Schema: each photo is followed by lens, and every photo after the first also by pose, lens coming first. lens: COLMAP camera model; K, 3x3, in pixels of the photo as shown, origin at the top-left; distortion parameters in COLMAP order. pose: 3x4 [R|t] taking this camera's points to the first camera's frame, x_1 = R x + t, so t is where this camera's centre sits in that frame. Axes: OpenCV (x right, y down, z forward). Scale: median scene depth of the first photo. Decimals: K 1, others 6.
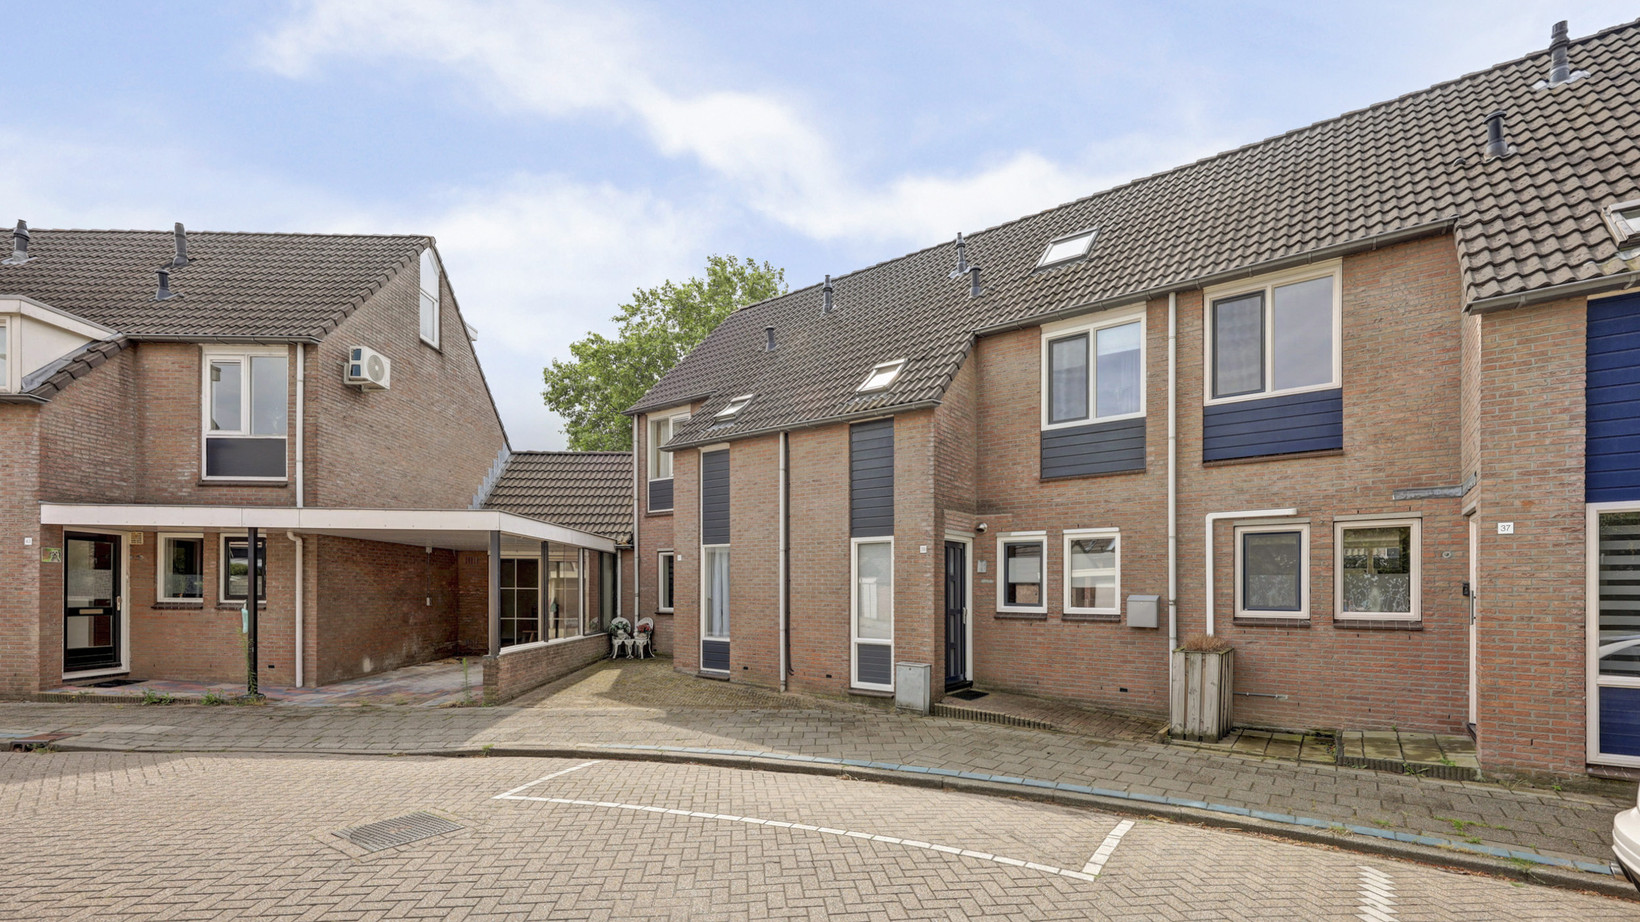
lens RADIAL K [[694.3, 0, 821.3], [0, 694.3, 587.2], [0, 0, 1]] dist [0.002172, -0.000017]
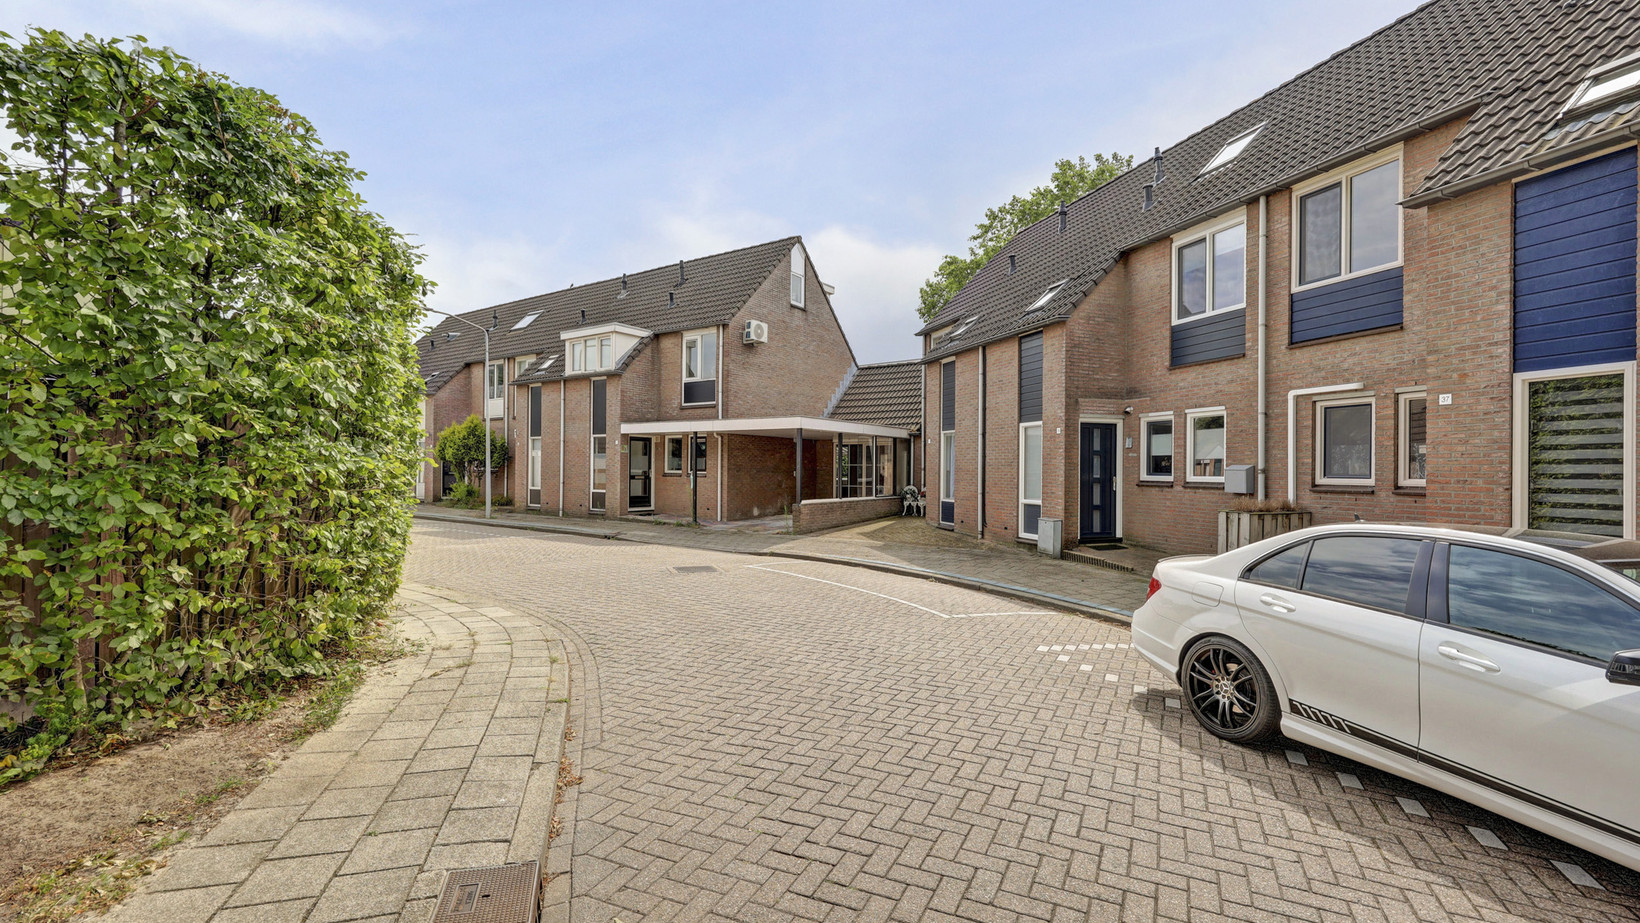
lens RADIAL K [[663.4, 0, 820.0], [0, 663.4, 461.5], [0, 0, 1]] dist [0.000277, -0.000016]
pose [[0.819469, -0.009444, -0.573046, 0.461224], [0.005298, 0.999946, -0.008902, 0.010277], [0.573099, 0.004259, 0.819475, -0.251157]]
